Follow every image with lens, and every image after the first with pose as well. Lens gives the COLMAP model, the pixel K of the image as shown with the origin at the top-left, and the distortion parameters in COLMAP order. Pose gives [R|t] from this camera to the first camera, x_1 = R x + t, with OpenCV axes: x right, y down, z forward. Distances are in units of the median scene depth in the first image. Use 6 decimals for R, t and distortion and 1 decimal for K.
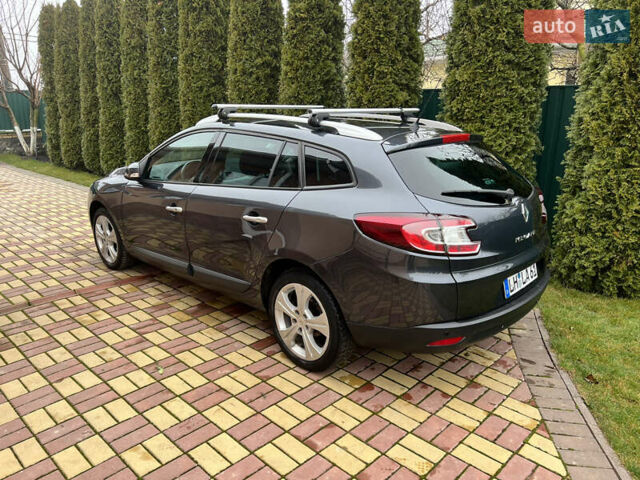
lens RADIAL K [[483.7, 0, 317.8], [0, 483.7, 240.3], [0, 0, 1]] dist [0.039855, -0.051299]
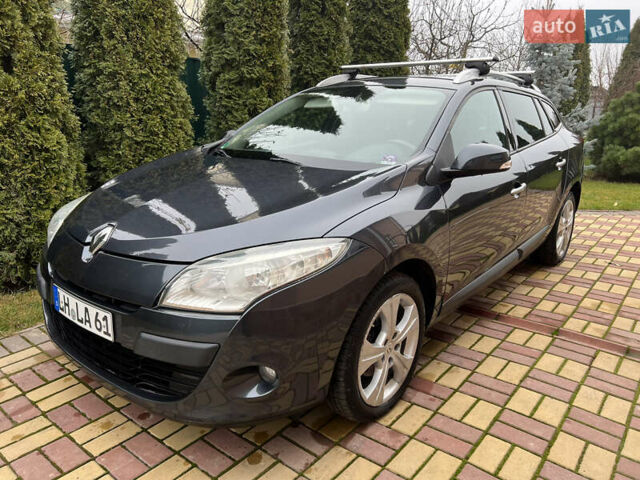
lens RADIAL K [[483.7, 0, 320.4], [0, 483.7, 244.6], [0, 0, 1]] dist [0.039855, -0.051299]
pose [[-0.092190, -0.265371, 0.959729, -1.130485], [0.260195, 0.923925, 0.280465, -0.291076], [-0.961145, 0.275573, -0.016129, 1.355308]]
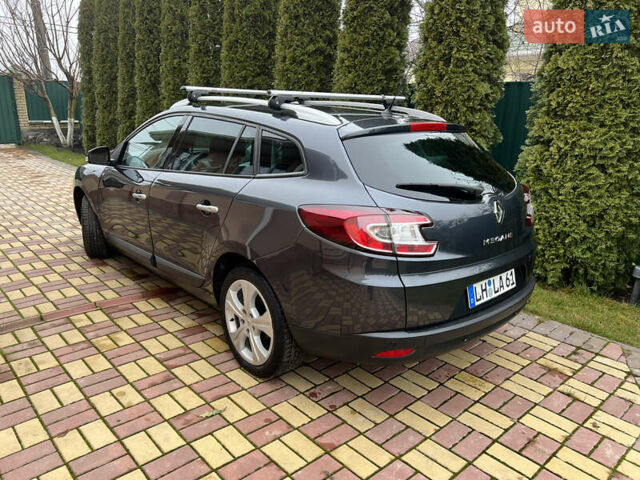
lens RADIAL K [[483.7, 0, 319.7], [0, 483.7, 238.7], [0, 0, 1]] dist [0.039855, -0.051299]
pose [[0.997604, 0.040859, -0.055830, -0.067389], [-0.041148, 0.999145, -0.004042, -0.024296], [0.055617, 0.006329, 0.998432, 0.179308]]
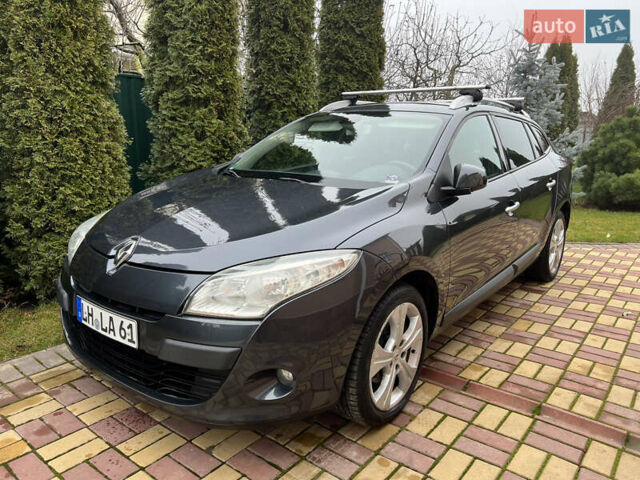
lens RADIAL K [[483.7, 0, 322.7], [0, 483.7, 240.7], [0, 0, 1]] dist [0.039855, -0.051299]
pose [[-0.103676, -0.212840, 0.971571, -0.995961], [0.255907, 0.938240, 0.232846, -0.263288], [-0.961126, 0.272772, -0.042806, 1.259199]]
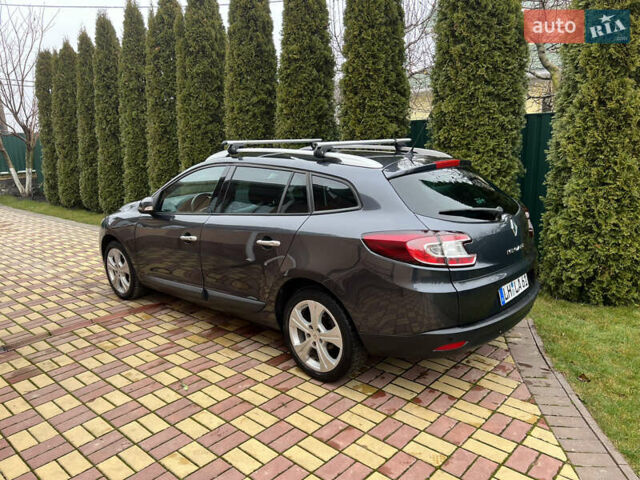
lens RADIAL K [[483.7, 0, 315.0], [0, 483.7, 240.3], [0, 0, 1]] dist [0.039855, -0.051299]
pose [[0.999138, -0.036827, 0.019173, -0.034495], [0.037959, 0.997325, -0.062462, 0.016583], [-0.016821, 0.063136, 0.997863, -0.068403]]
